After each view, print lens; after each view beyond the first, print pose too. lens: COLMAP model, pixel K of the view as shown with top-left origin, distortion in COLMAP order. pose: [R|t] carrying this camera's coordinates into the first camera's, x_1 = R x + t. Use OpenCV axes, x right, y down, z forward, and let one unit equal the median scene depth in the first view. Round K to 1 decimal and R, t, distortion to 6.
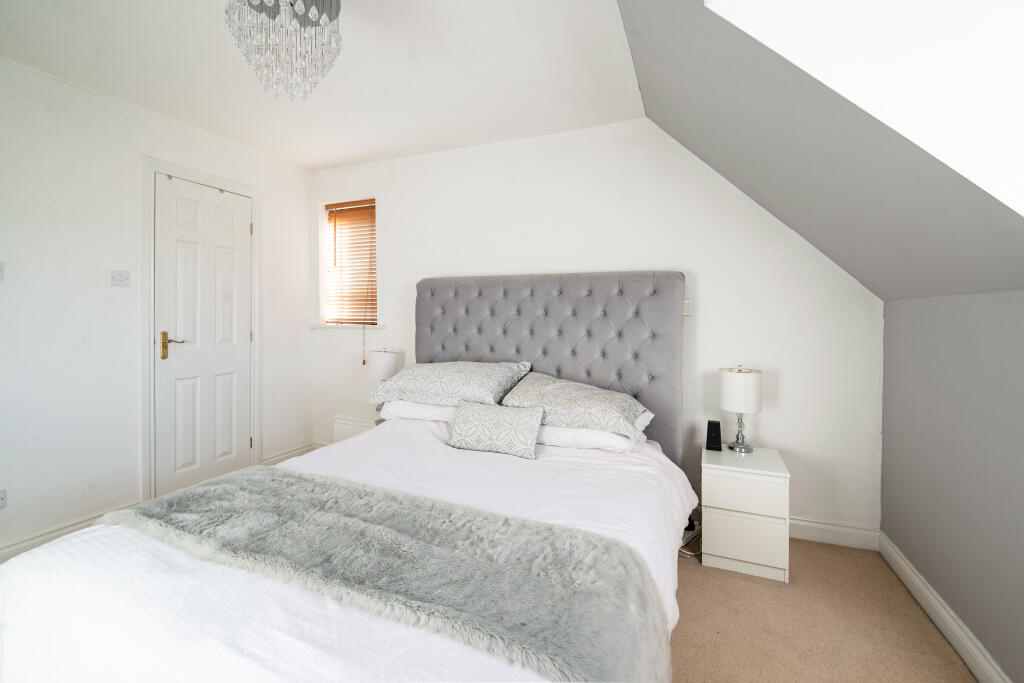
lens RADIAL K [[446.5, 0, 512.8], [0, 446.5, 320.1], [0, 0, 1]] dist [-0.000979, -0.000473]
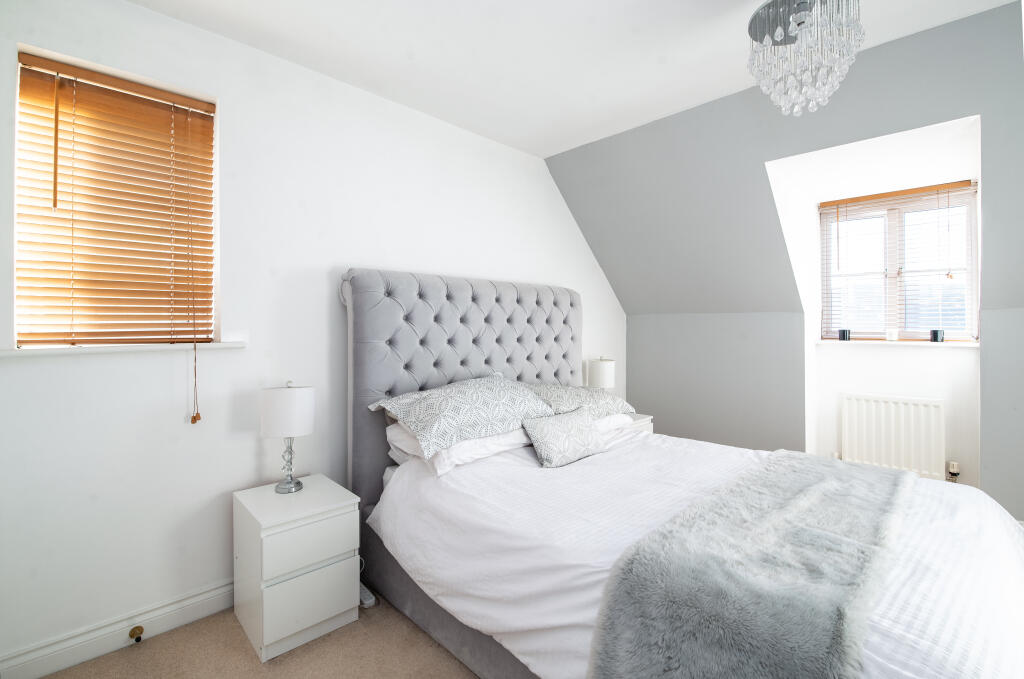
lens RADIAL K [[446.5, 0, 512.8], [0, 446.5, 318.1], [0, 0, 1]] dist [-0.000979, -0.000473]
pose [[0.386719, 0.007871, 0.922164, -0.656519], [0.011316, 0.999848, -0.013279, -0.007147], [-0.922128, 0.015571, 0.386571, 0.471368]]
